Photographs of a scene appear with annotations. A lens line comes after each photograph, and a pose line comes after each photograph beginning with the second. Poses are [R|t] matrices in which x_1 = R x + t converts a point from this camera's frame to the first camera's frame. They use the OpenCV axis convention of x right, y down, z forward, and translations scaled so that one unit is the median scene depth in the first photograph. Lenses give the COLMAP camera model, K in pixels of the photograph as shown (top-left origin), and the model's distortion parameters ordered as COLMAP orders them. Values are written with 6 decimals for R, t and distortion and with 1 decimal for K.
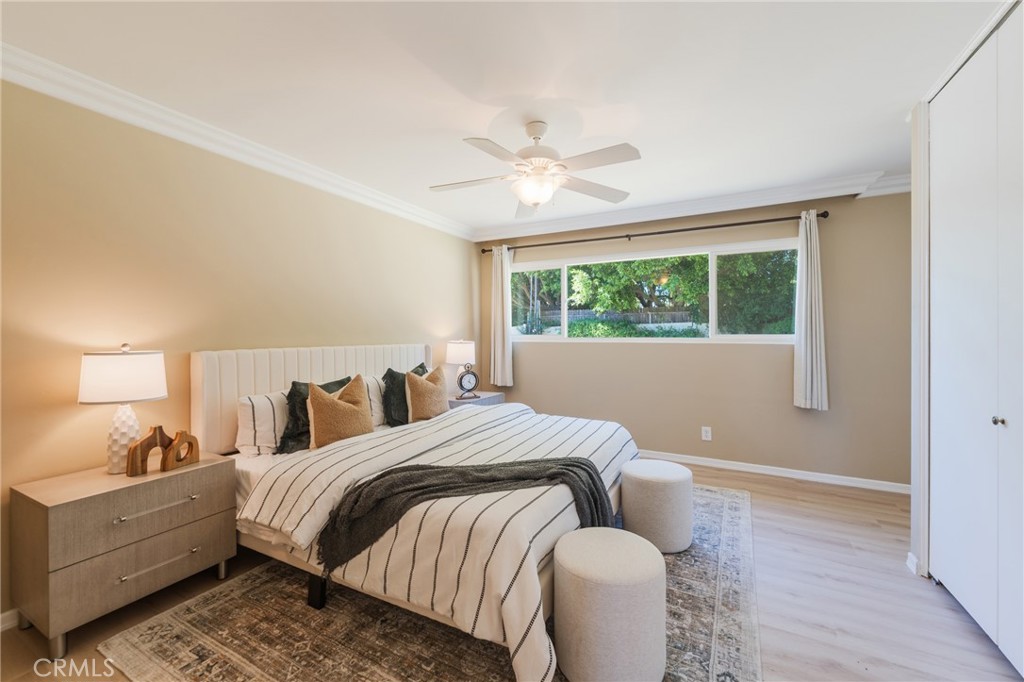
lens RADIAL K [[414.0, 0, 513.0], [0, 414.0, 331.4], [0, 0, 1]] dist [-0.000967, -0.000139]
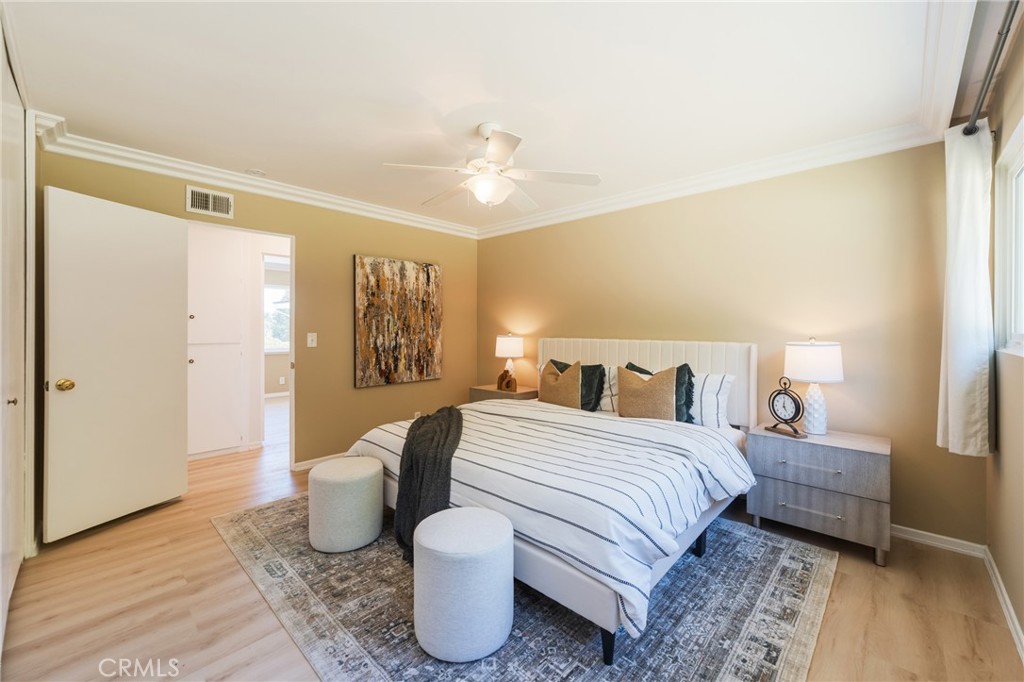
lens RADIAL K [[414.8, 0, 502.7], [0, 414.8, 341.0], [0, 0, 1]] dist [-0.001188, -0.000323]
pose [[-0.287357, 0.029270, -0.957376, 0.604201], [0.009802, 0.999570, 0.027618, 0.003386], [0.957773, -0.001448, -0.287521, 0.789498]]
